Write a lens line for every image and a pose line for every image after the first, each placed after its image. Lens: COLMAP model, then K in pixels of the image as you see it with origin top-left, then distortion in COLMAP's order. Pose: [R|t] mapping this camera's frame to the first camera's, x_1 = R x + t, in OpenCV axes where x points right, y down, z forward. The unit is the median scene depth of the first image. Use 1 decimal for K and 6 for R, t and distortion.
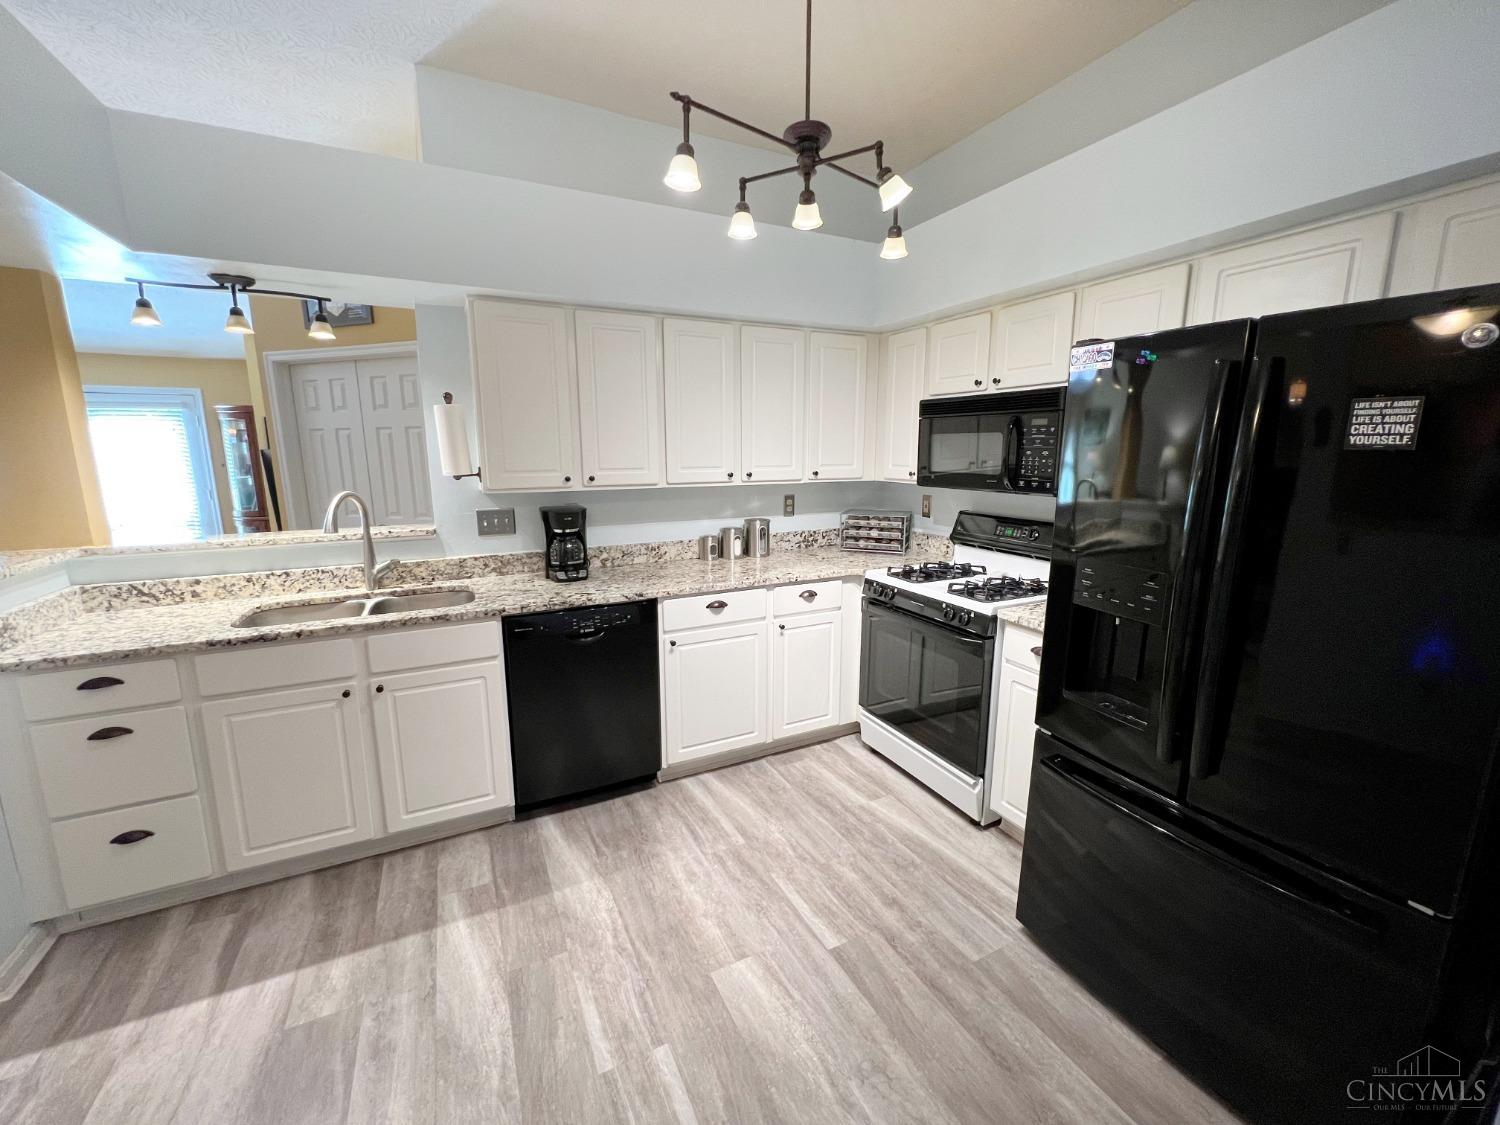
lens RADIAL K [[608.1, 0, 748.6], [0, 608.1, 558.2], [0, 0, 1]] dist [-0.001495, 0.000392]
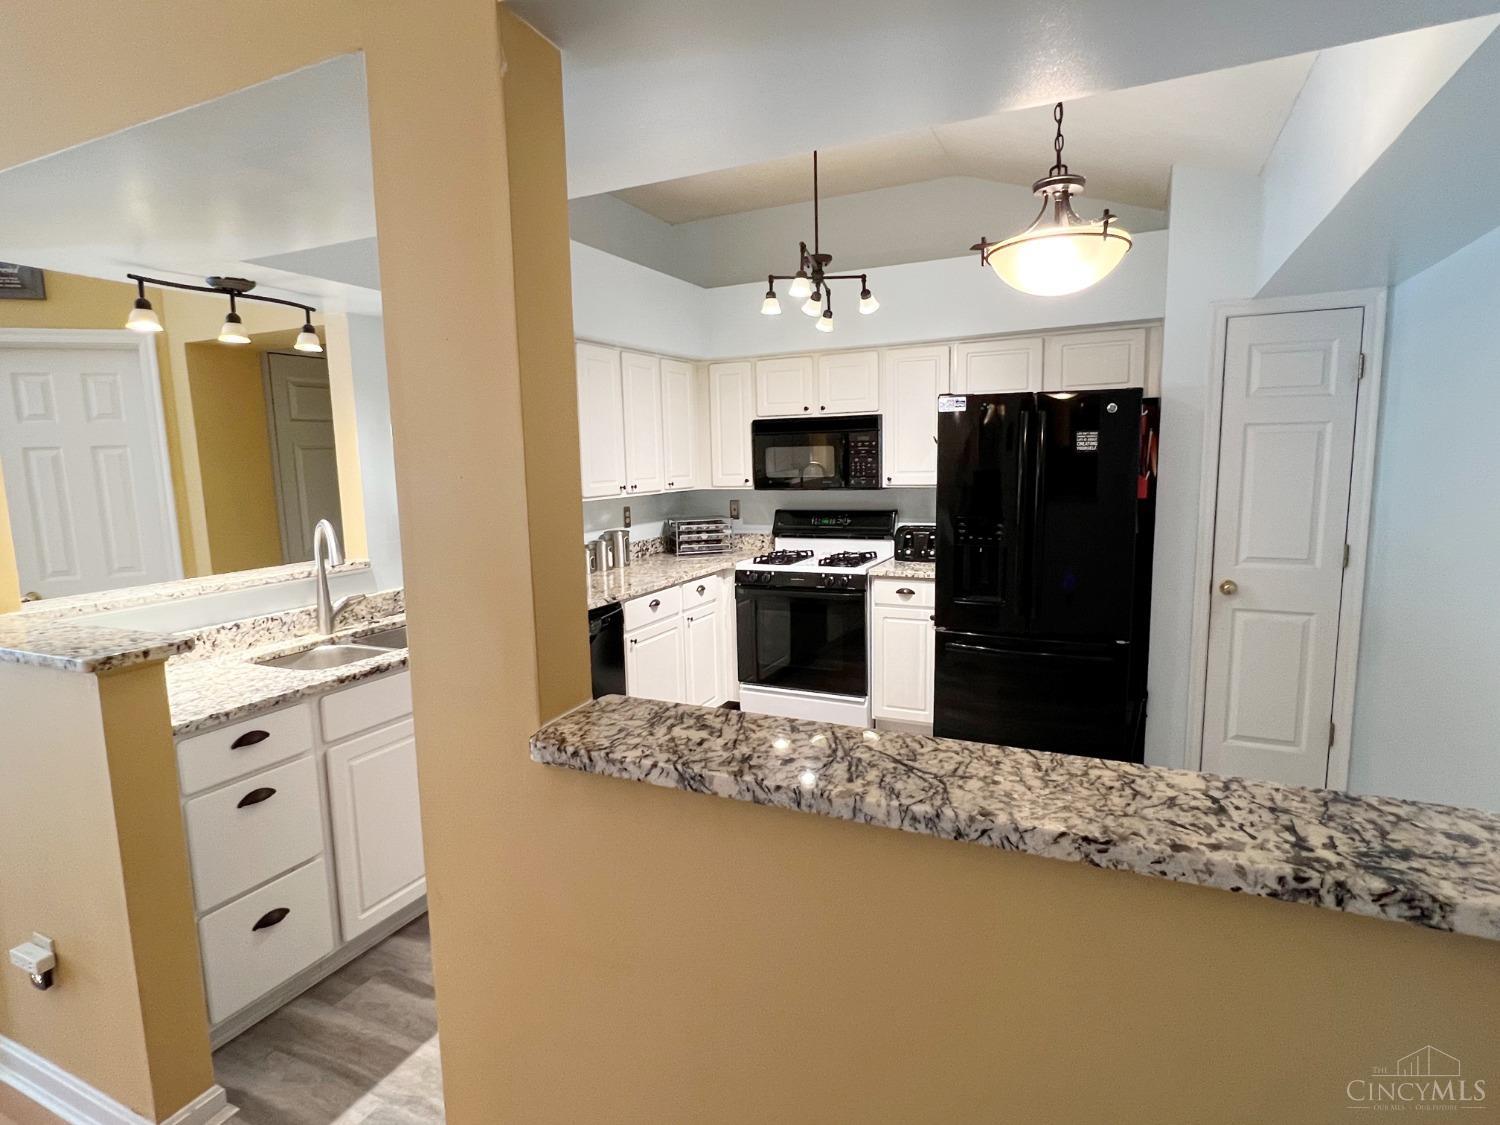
lens RADIAL K [[805.0, 0, 751.5], [0, 805.0, 562.9], [0, 0, 1]] dist [0.005074, -0.000314]
pose [[0.781506, -0.100867, 0.615690, -0.820997], [0.135496, 0.990731, -0.009677, 0.043160], [-0.609007, 0.090986, 0.787929, -0.269124]]
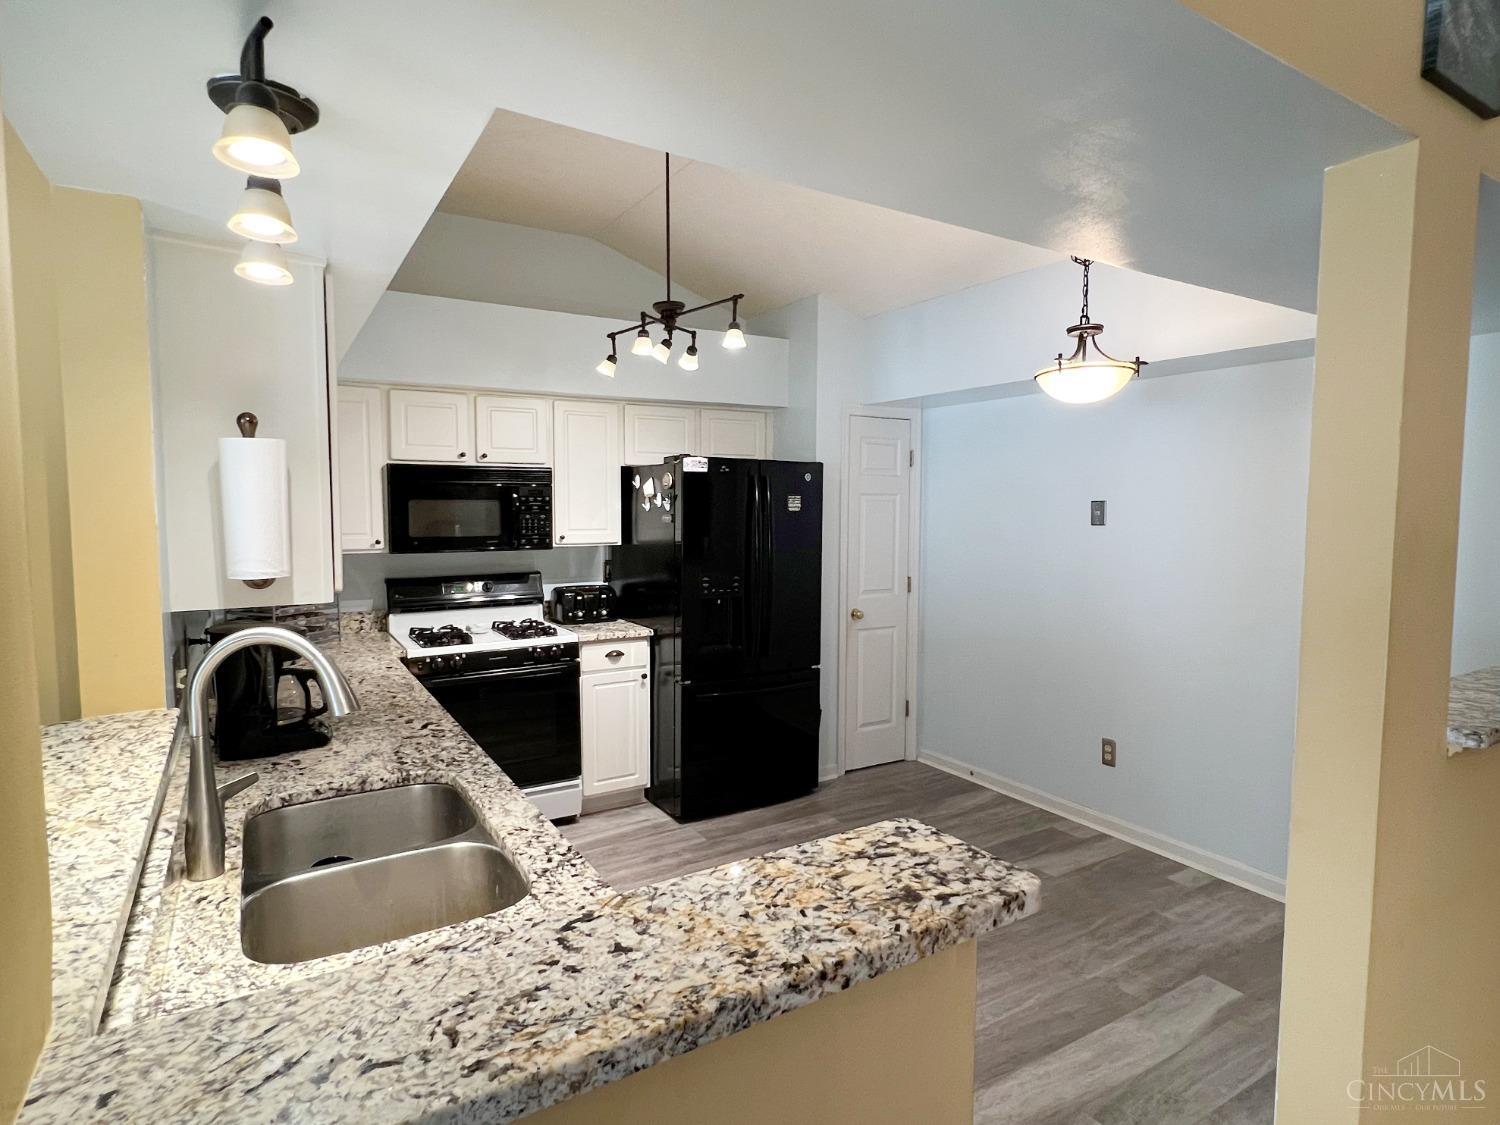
lens RADIAL K [[805.0, 0, 755.5], [0, 805.0, 564.5], [0, 0, 1]] dist [0.005074, -0.000314]
pose [[-0.092898, -0.074332, 0.992897, -1.131222], [0.180400, 0.979448, 0.090204, -0.129750], [-0.979197, 0.187498, -0.077579, 0.630972]]
